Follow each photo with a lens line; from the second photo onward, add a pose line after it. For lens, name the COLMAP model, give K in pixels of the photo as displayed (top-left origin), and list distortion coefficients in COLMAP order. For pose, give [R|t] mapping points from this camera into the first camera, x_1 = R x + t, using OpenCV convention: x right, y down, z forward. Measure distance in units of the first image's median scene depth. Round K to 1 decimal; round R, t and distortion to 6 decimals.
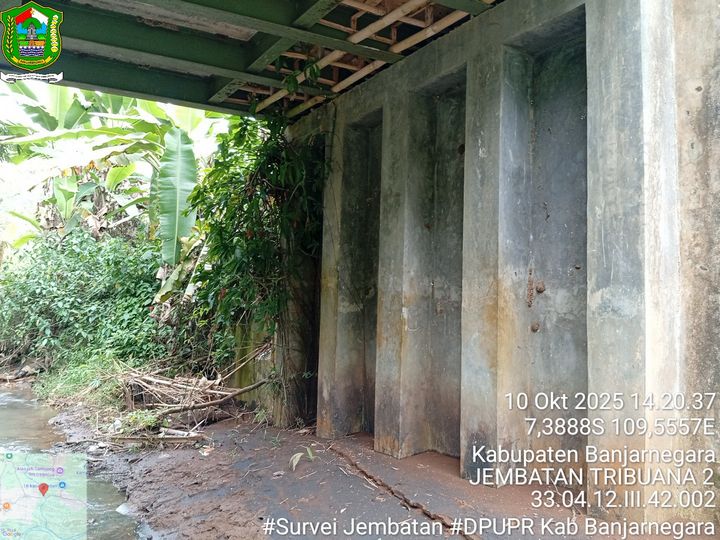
lens RADIAL K [[560.0, 0, 360.1], [0, 560.0, 269.5], [0, 0, 1]] dist [0.051245, -0.101305]
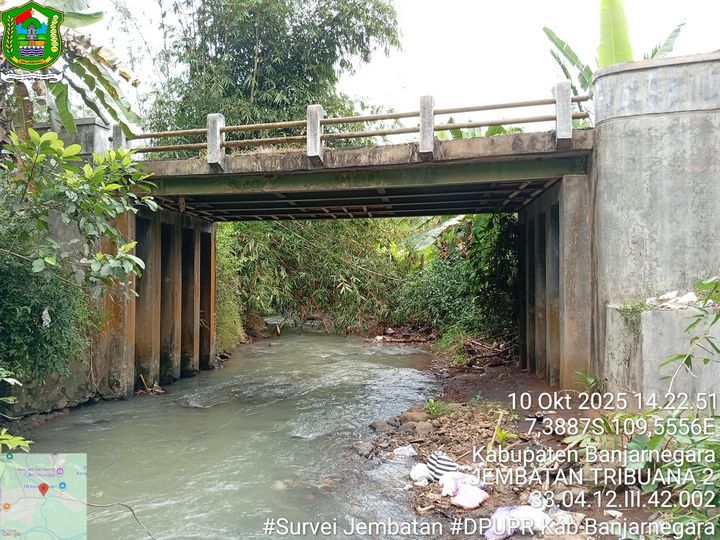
lens RADIAL K [[560.0, 0, 362.5], [0, 560.0, 274.3], [0, 0, 1]] dist [0.051245, -0.101305]
pose [[0.752814, -0.037329, -0.657174, 0.449090], [0.073504, 0.996914, 0.027574, -0.086683], [0.654116, -0.069063, 0.753235, -0.498162]]
